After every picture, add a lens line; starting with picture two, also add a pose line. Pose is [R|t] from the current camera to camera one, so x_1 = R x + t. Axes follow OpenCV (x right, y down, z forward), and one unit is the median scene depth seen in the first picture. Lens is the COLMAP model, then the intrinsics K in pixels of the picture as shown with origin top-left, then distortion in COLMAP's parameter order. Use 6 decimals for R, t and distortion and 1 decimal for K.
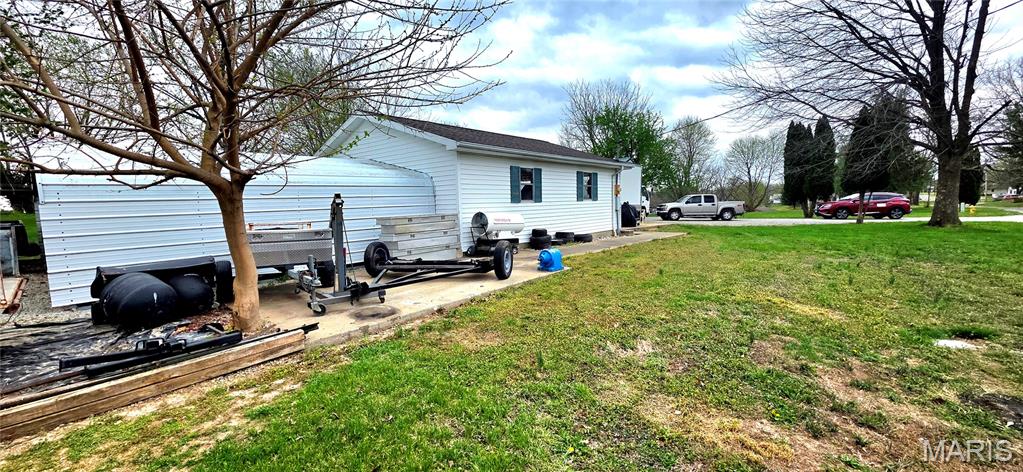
lens RADIAL K [[407.4, 0, 508.2], [0, 407.4, 239.5], [0, 0, 1]] dist [0.000333, 0.000116]
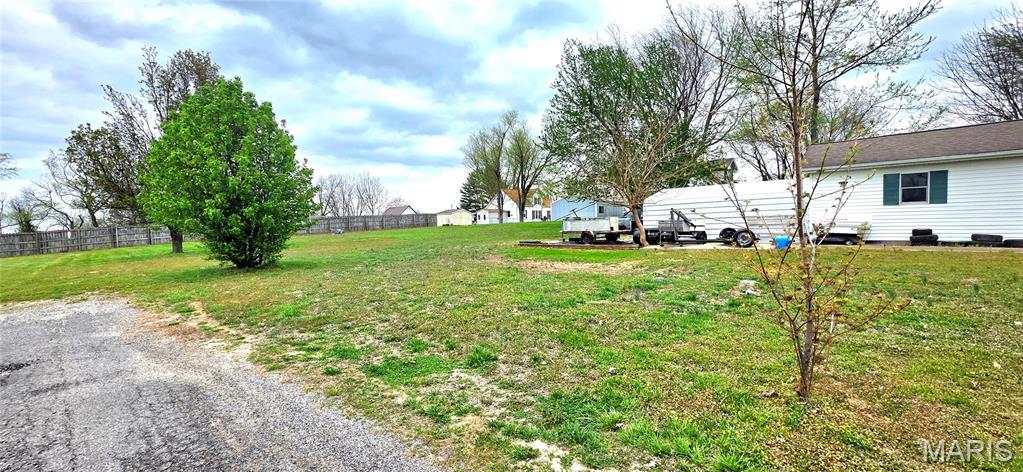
lens RADIAL K [[407.4, 0, 508.2], [0, 407.4, 239.5], [0, 0, 1]] dist [0.000333, 0.000116]
pose [[-0.089849, 0.052508, -0.994570, 1.142500], [-0.081873, 0.994840, 0.059918, 0.025874], [0.992584, 0.086812, -0.085087, 0.009054]]
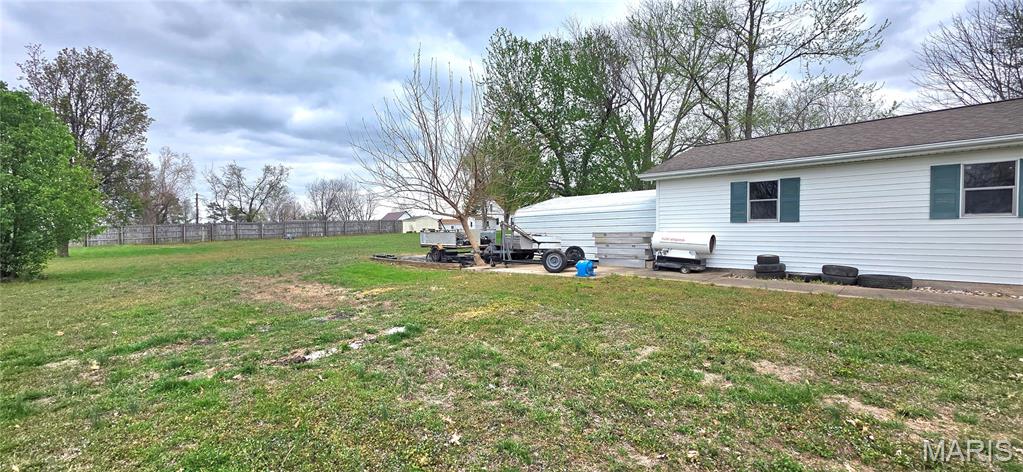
lens RADIAL K [[407.4, 0, 508.2], [0, 407.4, 239.5], [0, 0, 1]] dist [0.000333, 0.000116]
pose [[-0.152182, 0.033246, -0.987793, 0.870267], [-0.100269, 0.993758, 0.048894, -0.040029], [0.983253, 0.106486, -0.147899, 0.560841]]
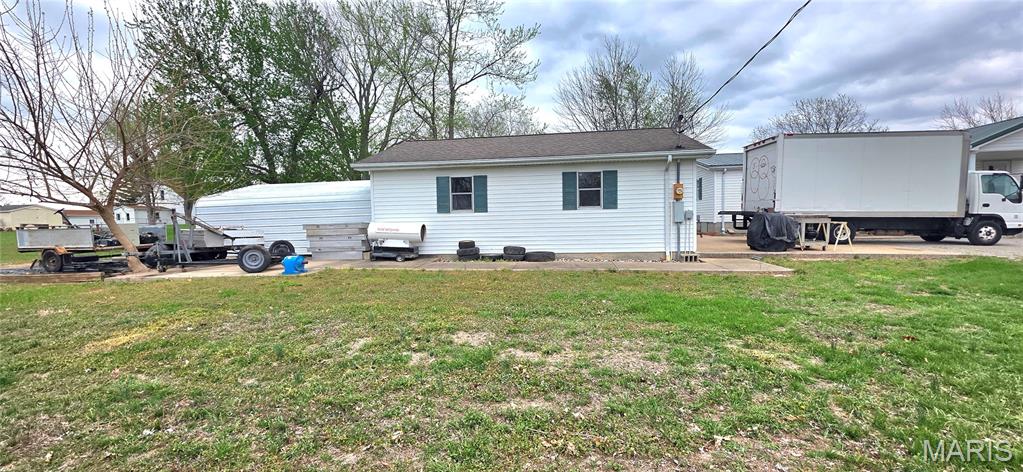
lens RADIAL K [[407.4, 0, 508.2], [0, 407.4, 239.5], [0, 0, 1]] dist [0.000333, 0.000116]
pose [[0.483898, 0.047635, -0.873827, 0.867817], [-0.079386, 0.996790, 0.010376, -0.041411], [0.871516, 0.064348, 0.486126, 0.574196]]
